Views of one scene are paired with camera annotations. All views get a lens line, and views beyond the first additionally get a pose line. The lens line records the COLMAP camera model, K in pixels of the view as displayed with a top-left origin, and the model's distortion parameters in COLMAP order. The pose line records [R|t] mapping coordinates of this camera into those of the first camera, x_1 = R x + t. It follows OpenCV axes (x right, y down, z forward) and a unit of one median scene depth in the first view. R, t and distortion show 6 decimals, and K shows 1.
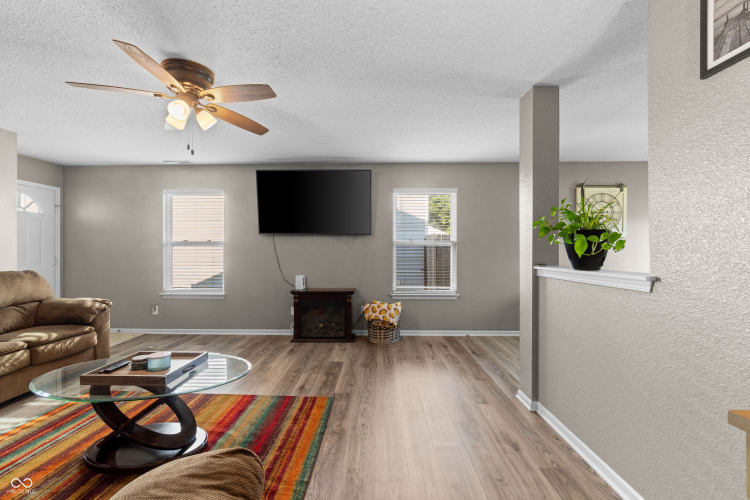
lens RADIAL K [[328.2, 0, 369.3], [0, 328.2, 251.6], [0, 0, 1]] dist [0.002345, 0.000549]
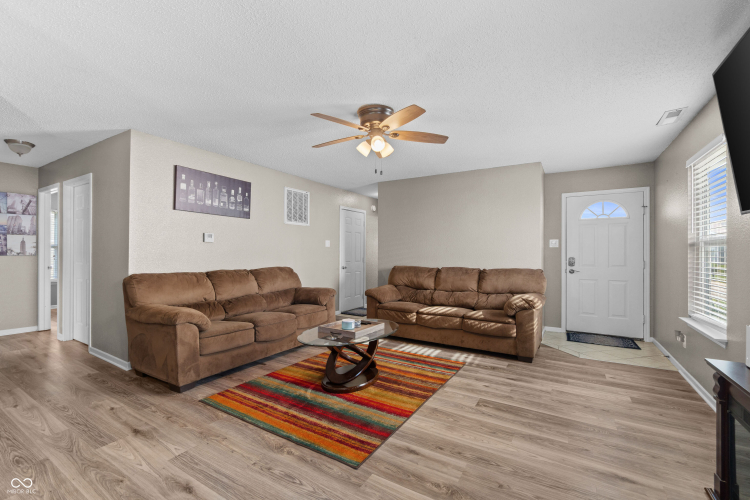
lens RADIAL K [[328.2, 0, 369.3], [0, 328.2, 251.6], [0, 0, 1]] dist [0.002345, 0.000549]
pose [[-0.508631, -0.006366, -0.860961, 0.317070], [-0.004784, 0.999978, -0.004568, -0.000726], [0.860971, 0.001795, -0.508650, 0.927932]]
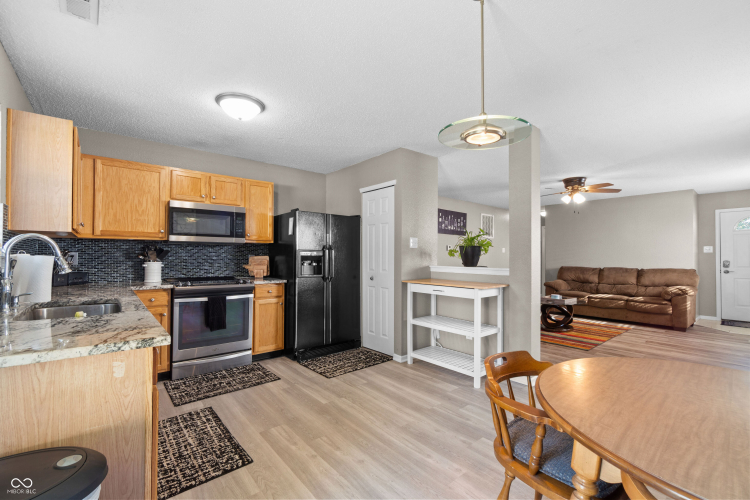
lens RADIAL K [[328.2, 0, 369.3], [0, 328.2, 251.6], [0, 0, 1]] dist [0.002345, 0.000549]
pose [[-0.752757, -0.014656, -0.658136, 1.153881], [-0.004814, 0.999848, -0.016759, 0.003756], [0.658281, -0.009447, -0.752713, 1.016955]]
